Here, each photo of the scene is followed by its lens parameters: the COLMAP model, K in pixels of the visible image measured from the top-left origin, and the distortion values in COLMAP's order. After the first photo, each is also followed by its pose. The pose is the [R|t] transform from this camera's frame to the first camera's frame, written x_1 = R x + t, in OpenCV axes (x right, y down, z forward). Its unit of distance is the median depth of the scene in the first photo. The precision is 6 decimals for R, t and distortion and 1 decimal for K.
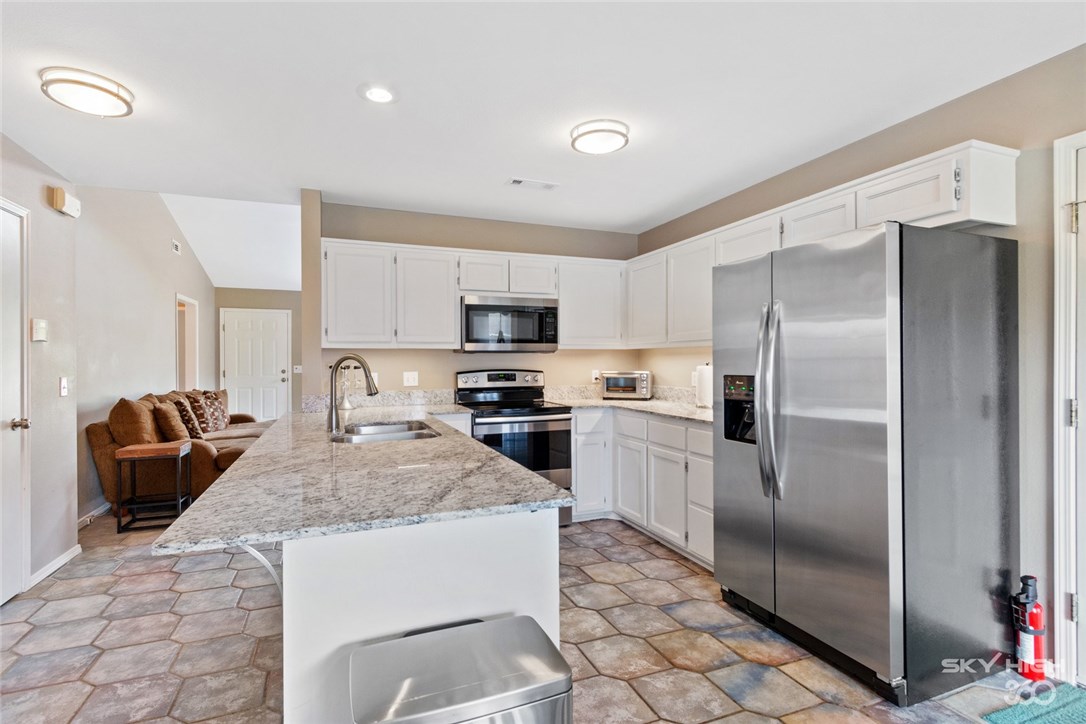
lens RADIAL K [[521.2, 0, 539.8], [0, 521.2, 360.6], [0, 0, 1]] dist [0.000882, 0.000018]
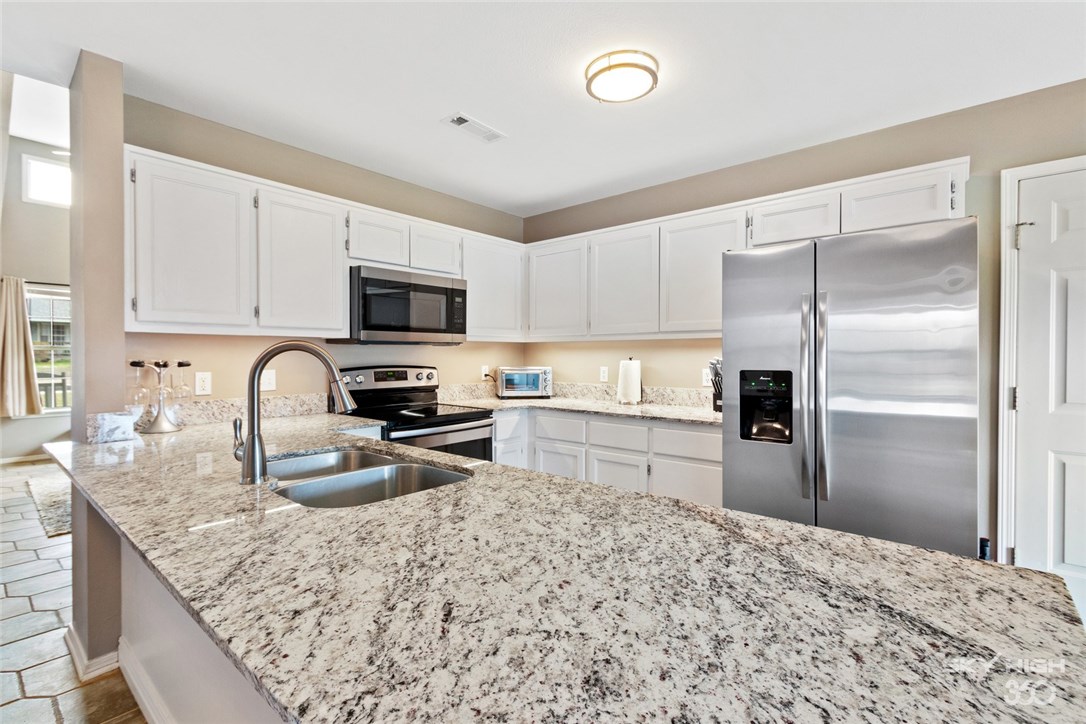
lens RADIAL K [[495.8, 0, 540.2], [0, 495.8, 360.2], [0, 0, 1]] dist [-0.002313, -0.000288]
pose [[0.881396, -0.002286, 0.472372, -0.239598], [-0.002027, 0.999961, 0.008622, 0.001801], [-0.472373, -0.008557, 0.881357, 0.252725]]
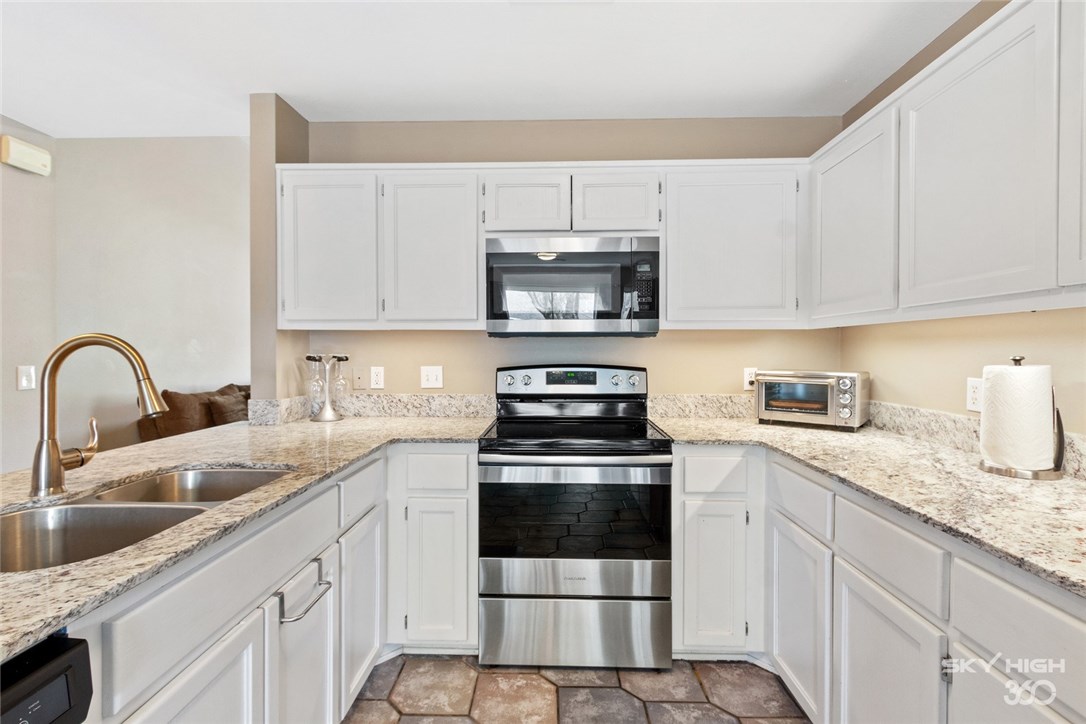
lens RADIAL K [[509.8, 0, 539.9], [0, 509.8, 354.2], [0, 0, 1]] dist [0.002797, 0.000475]
pose [[0.918466, 0.007918, -0.395421, 0.134019], [-0.005088, 0.999953, 0.008205, 0.000307], [0.395467, -0.005525, 0.918463, 0.471749]]
